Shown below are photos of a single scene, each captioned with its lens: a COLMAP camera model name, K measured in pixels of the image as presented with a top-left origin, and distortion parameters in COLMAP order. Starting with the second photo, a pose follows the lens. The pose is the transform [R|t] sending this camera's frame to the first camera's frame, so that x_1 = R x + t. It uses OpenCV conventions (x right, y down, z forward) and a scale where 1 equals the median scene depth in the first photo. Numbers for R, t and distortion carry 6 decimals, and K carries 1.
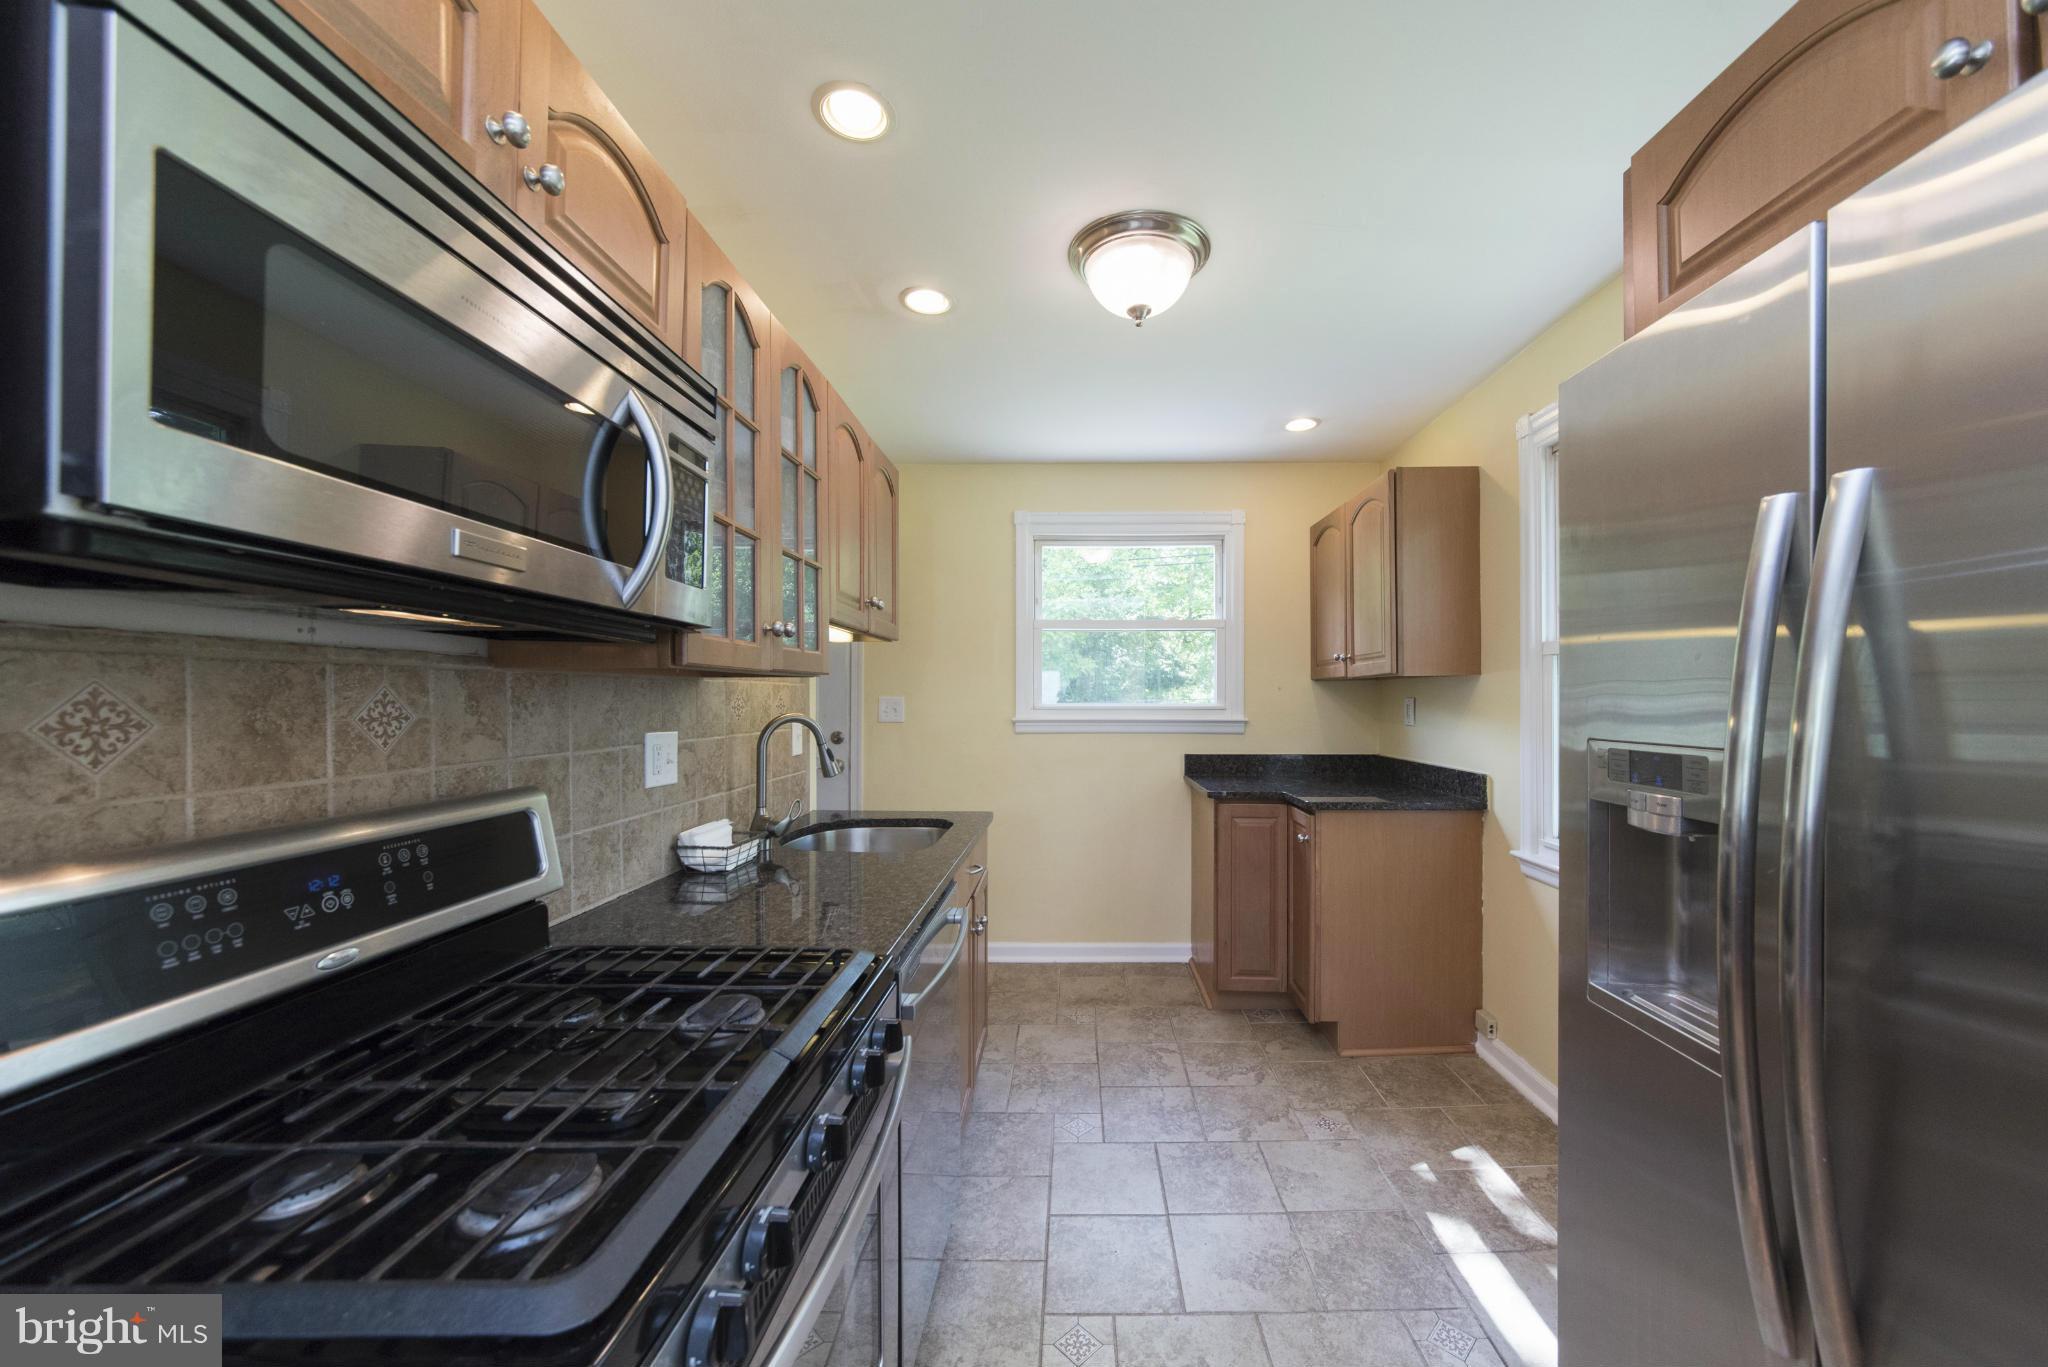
lens RADIAL K [[910.5, 0, 1024.0], [0, 910.5, 683.5], [0, 0, 1]] dist [-0.001043, -0.000128]
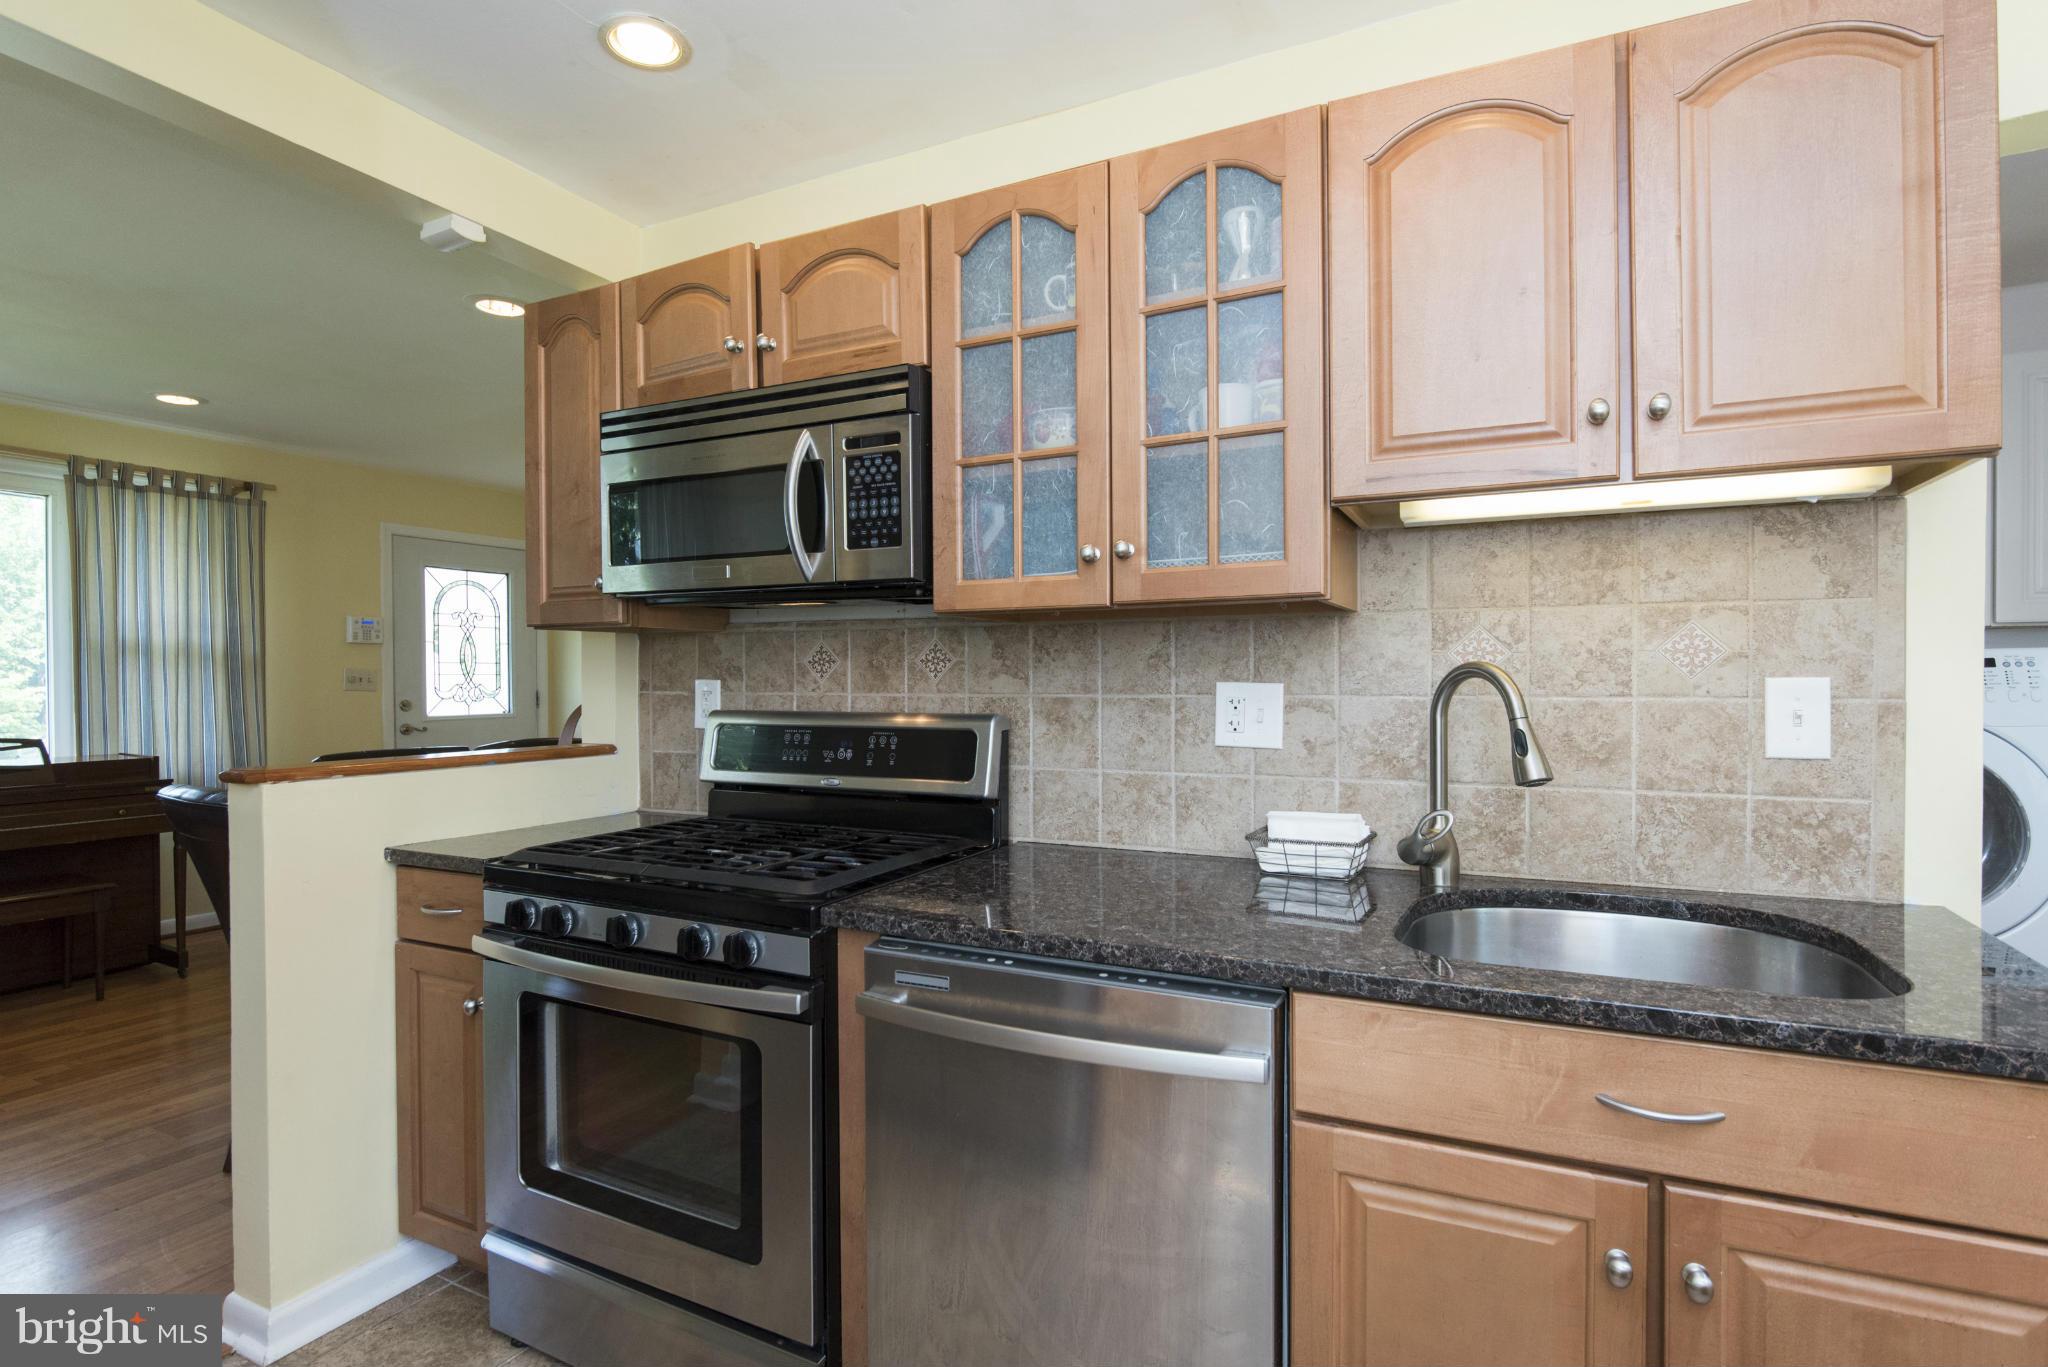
lens RADIAL K [[981.3, 0, 1096.8], [0, 981.3, 685.8], [0, 0, 1]] dist [-0.016731, 0.000124]
pose [[-0.420805, 0.011159, -0.907082, 0.330544], [0.014746, 0.999876, 0.005460, 0.034730], [0.907031, -0.011078, -0.420918, 0.880715]]
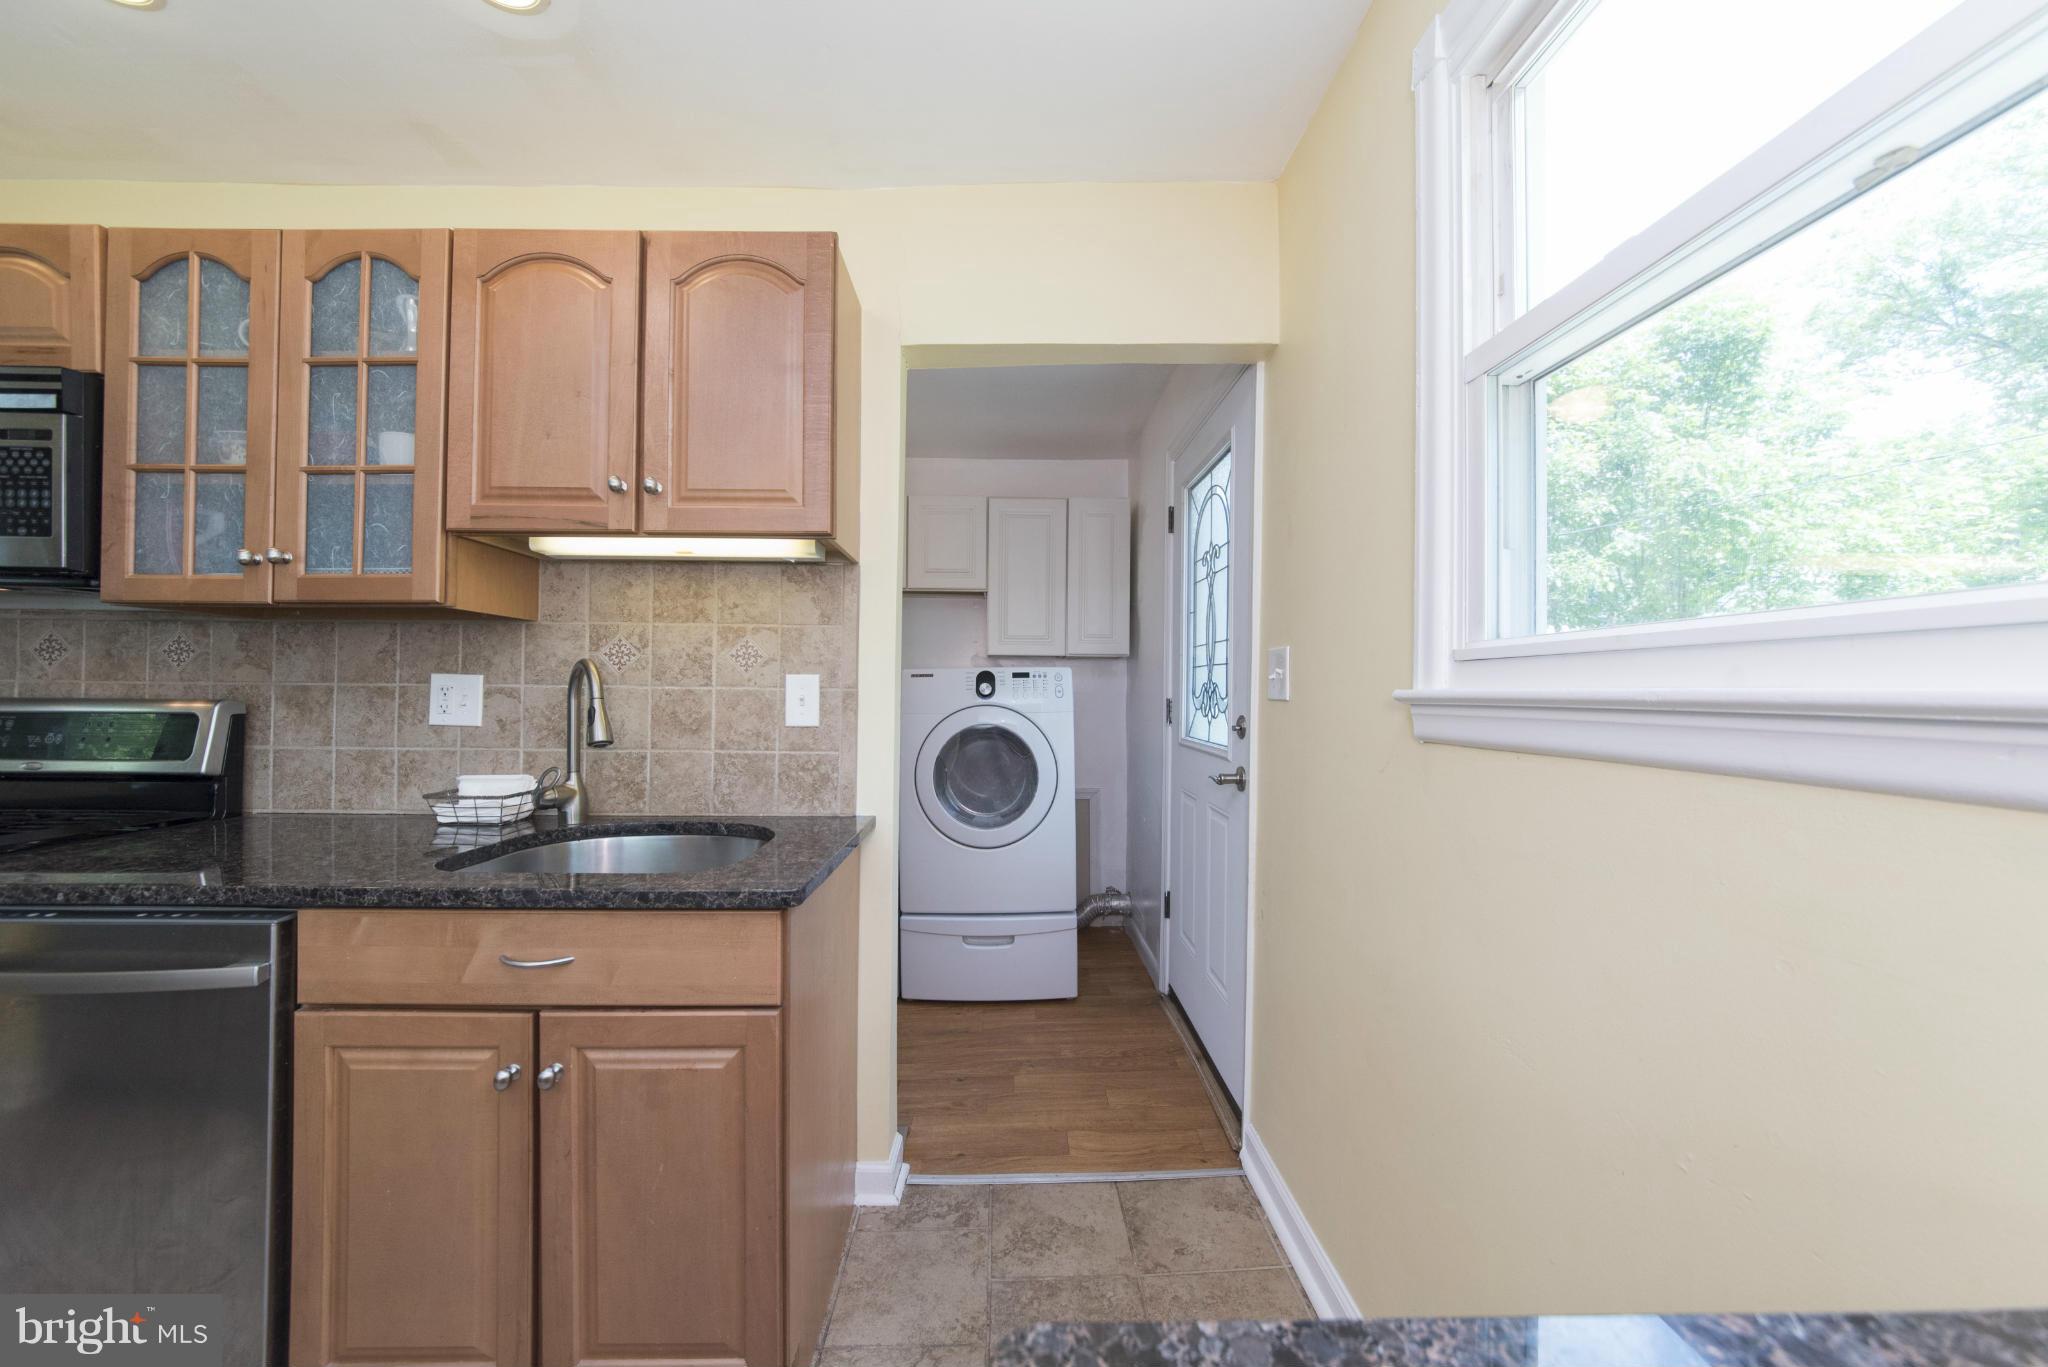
lens RADIAL K [[732.0, 0, 1024.0], [0, 732.0, 683.5], [0, 0, 1]] dist [-0.035293, 0.007520]
pose [[0.039713, -0.008135, -0.999178, 0.315536], [-0.000158, 0.999967, -0.008148, 0.049714], [0.999211, 0.000481, 0.039711, 1.137517]]
